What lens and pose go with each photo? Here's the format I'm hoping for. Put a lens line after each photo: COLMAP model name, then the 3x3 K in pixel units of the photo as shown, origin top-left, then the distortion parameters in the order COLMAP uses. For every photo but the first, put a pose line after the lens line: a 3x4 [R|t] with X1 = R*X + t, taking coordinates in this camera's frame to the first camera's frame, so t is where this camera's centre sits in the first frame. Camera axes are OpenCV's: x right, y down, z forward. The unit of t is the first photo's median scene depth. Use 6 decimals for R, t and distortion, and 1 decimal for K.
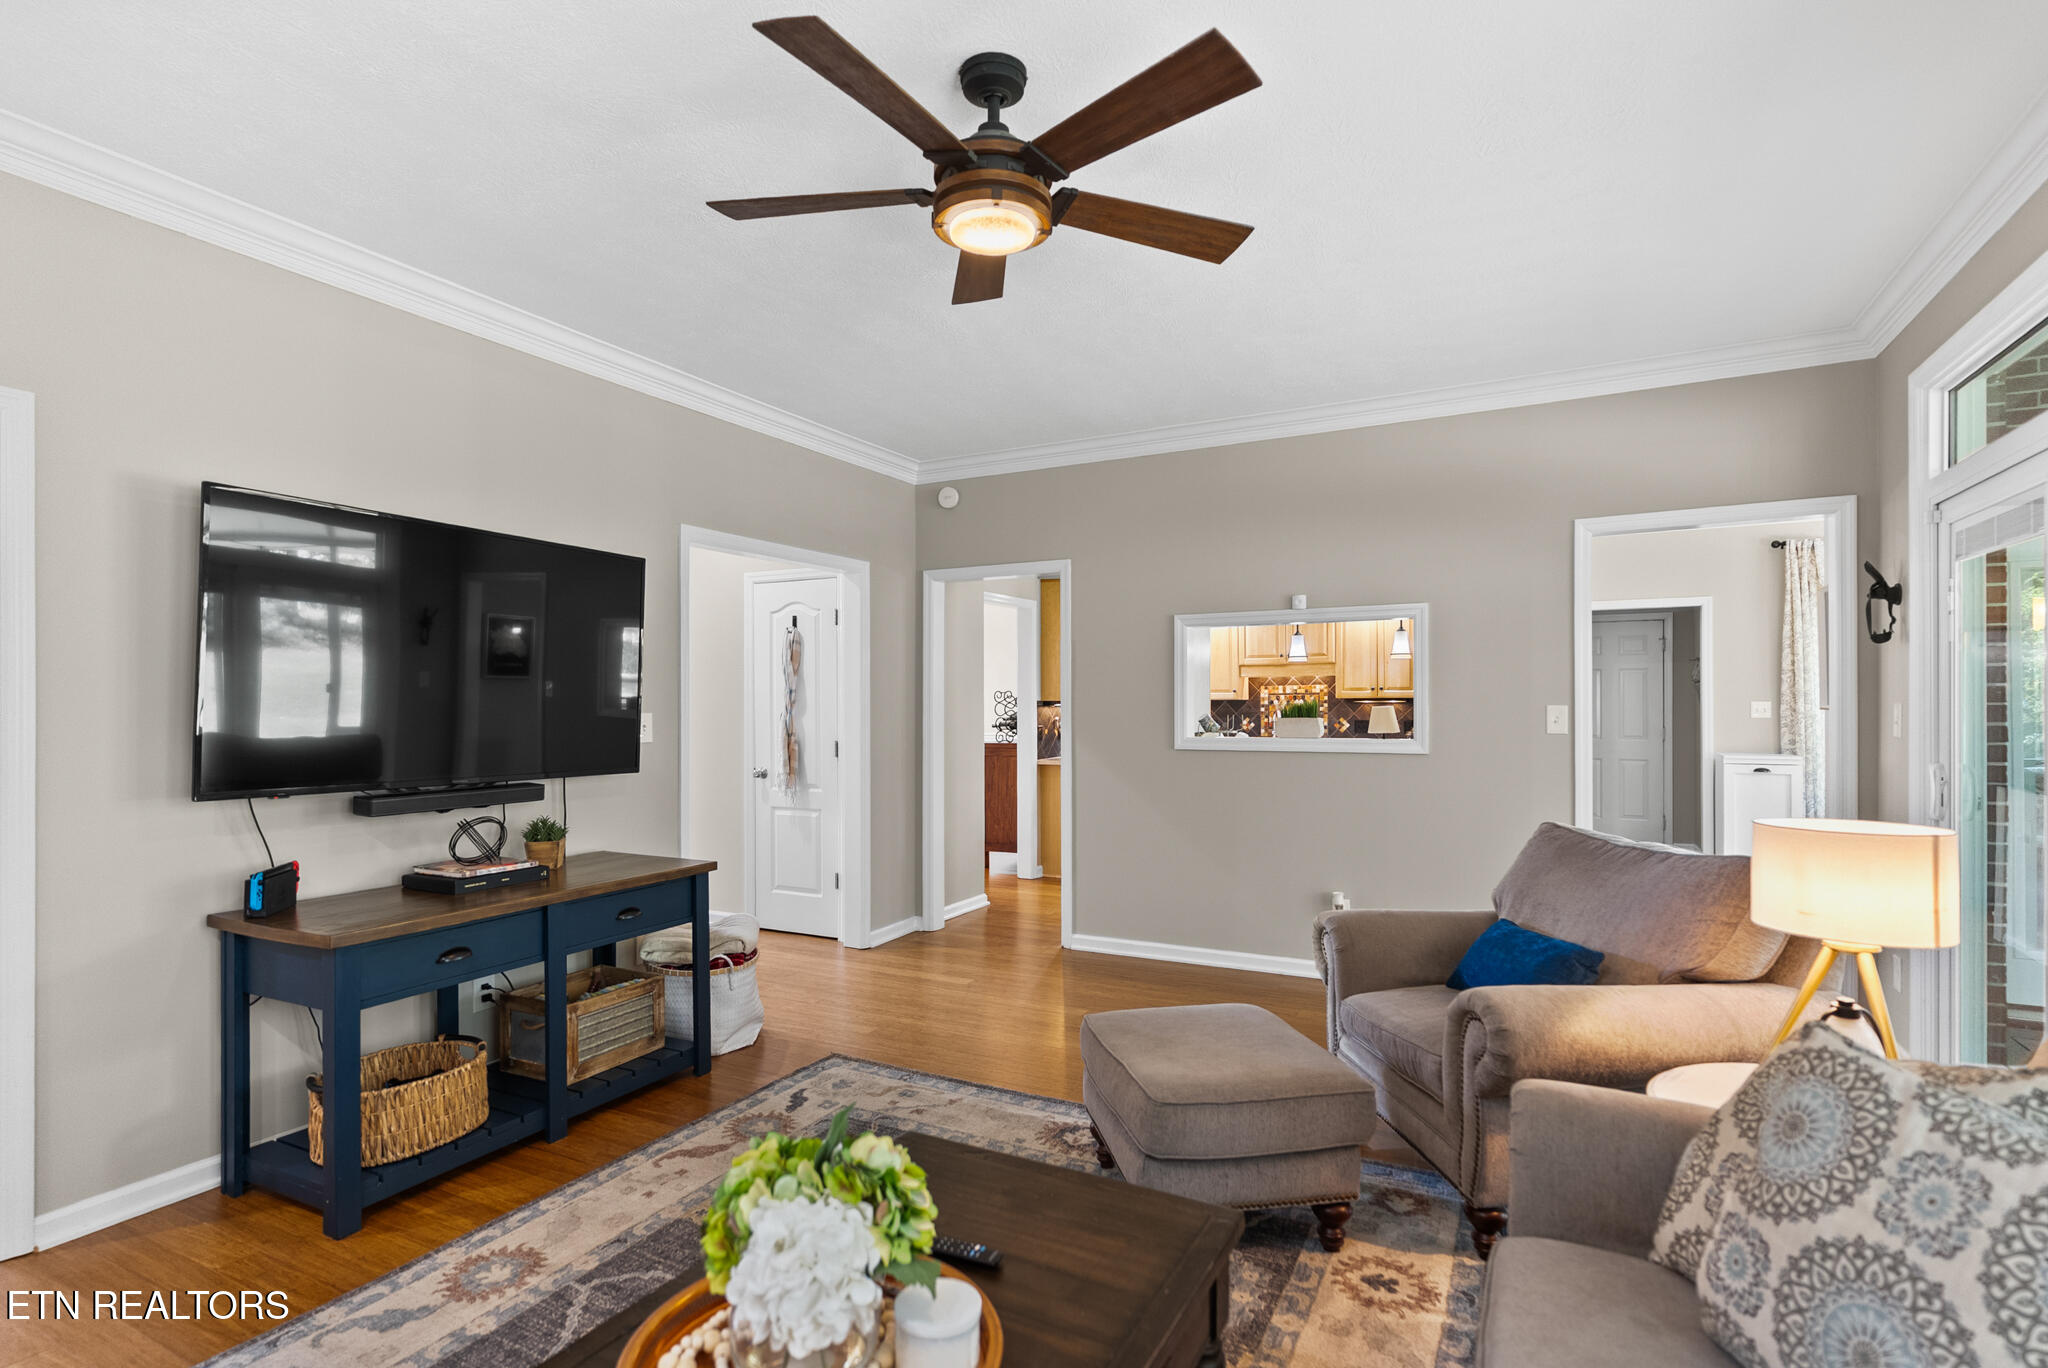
lens RADIAL K [[989.4, 0, 1021.1], [0, 989.4, 702.5], [0, 0, 1]] dist [0.000416, 0.000090]
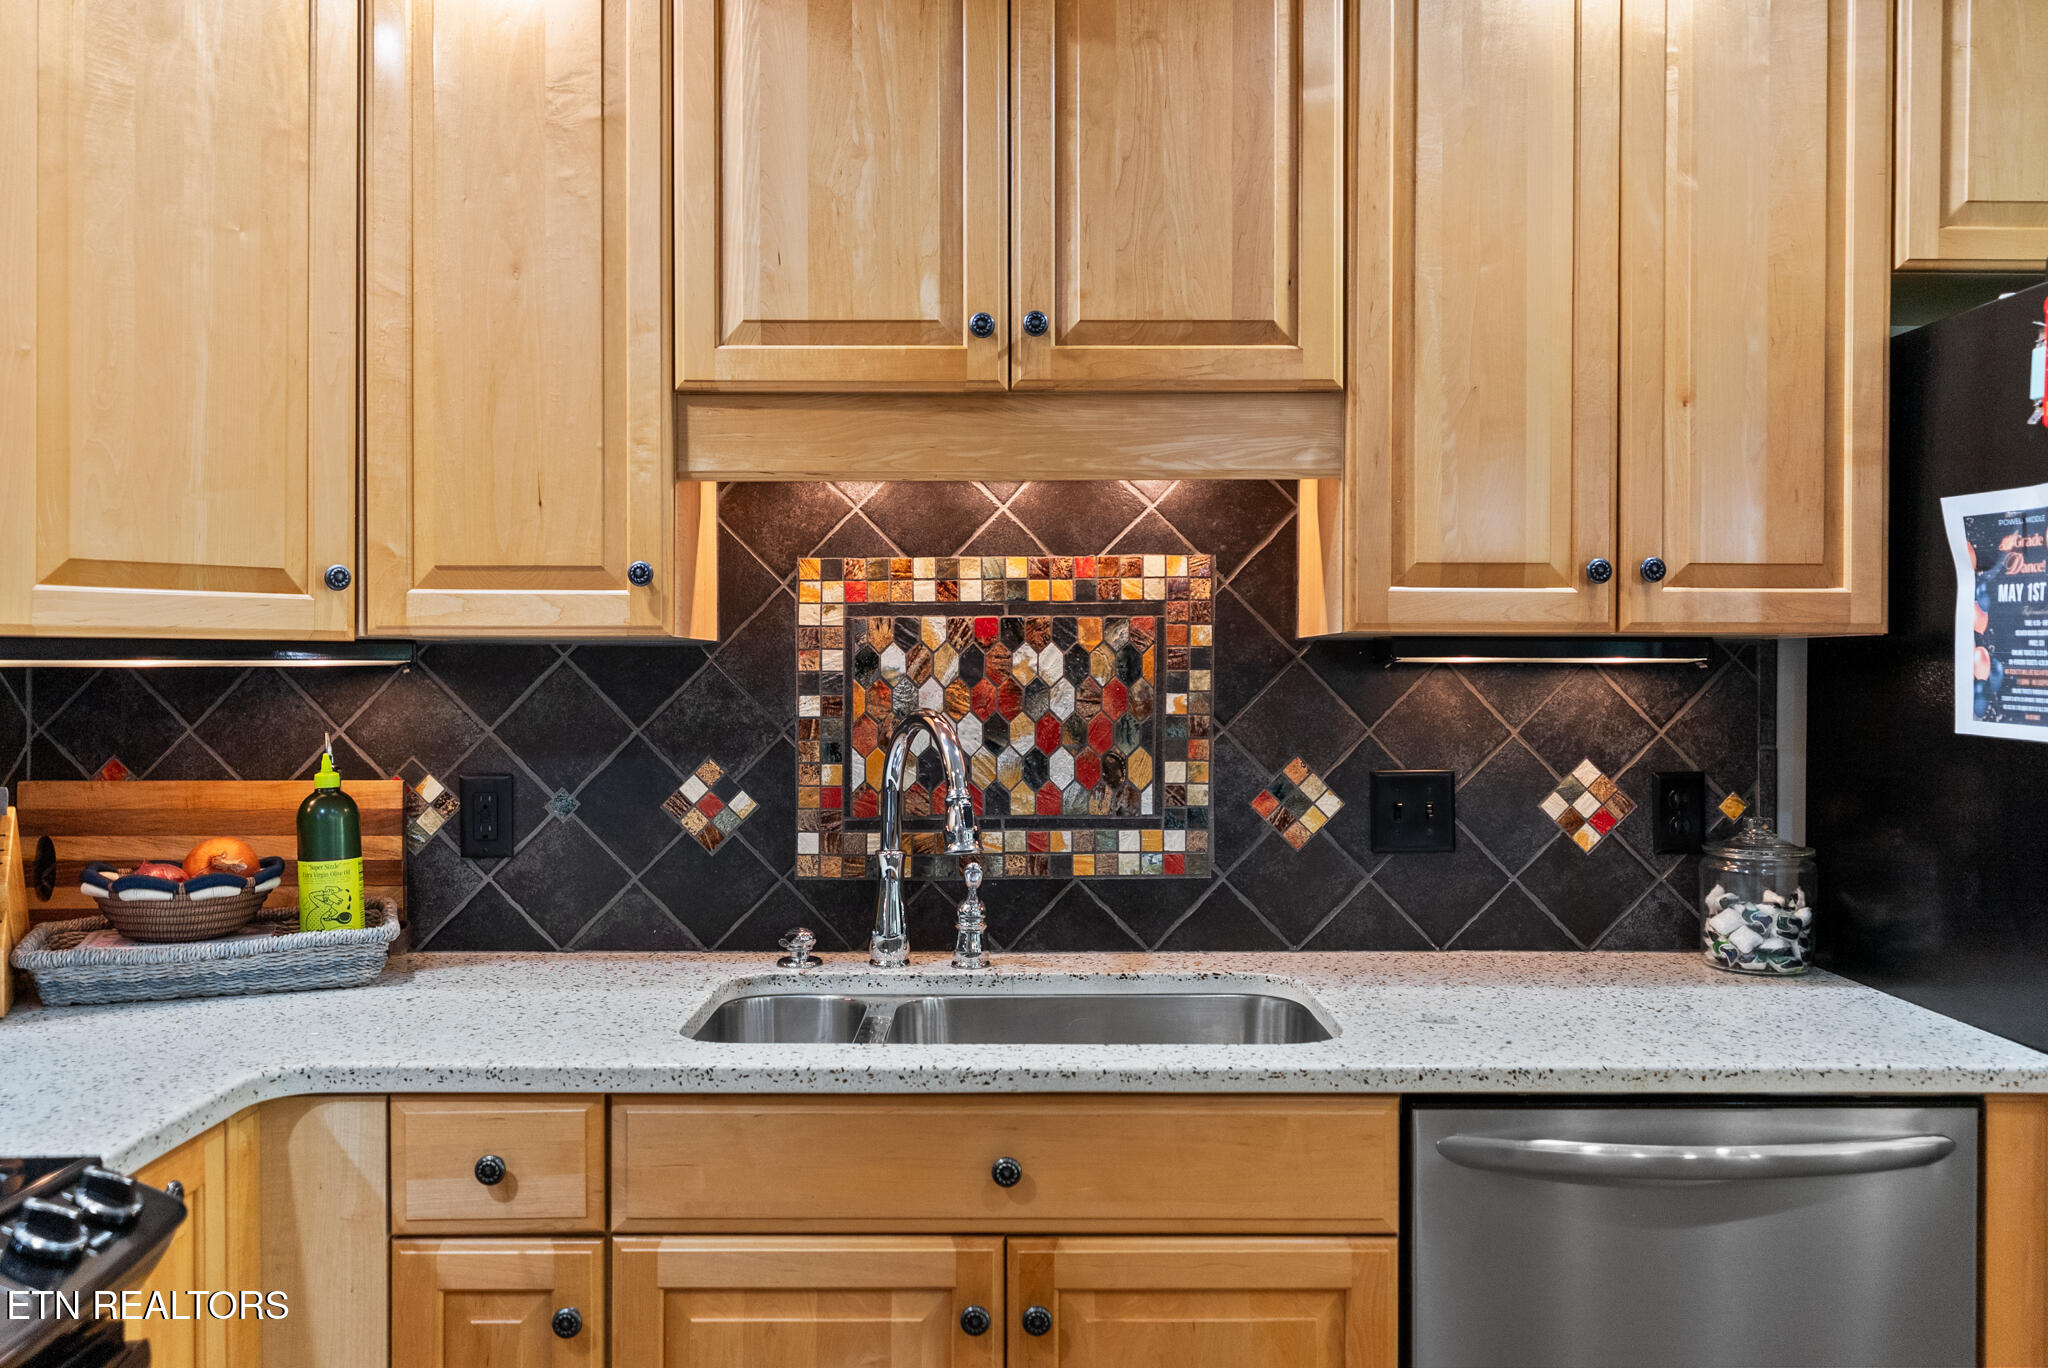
lens RADIAL K [[1632.5, 0, 1029.2], [0, 1632.5, 673.2], [0, 0, 1]] dist [0.005091, 0.003267]
pose [[0.878422, 0.002350, 0.477881, 0.153162], [-0.005799, 0.999967, 0.005743, 0.000148], [-0.477851, -0.007816, 0.878406, 0.766083]]
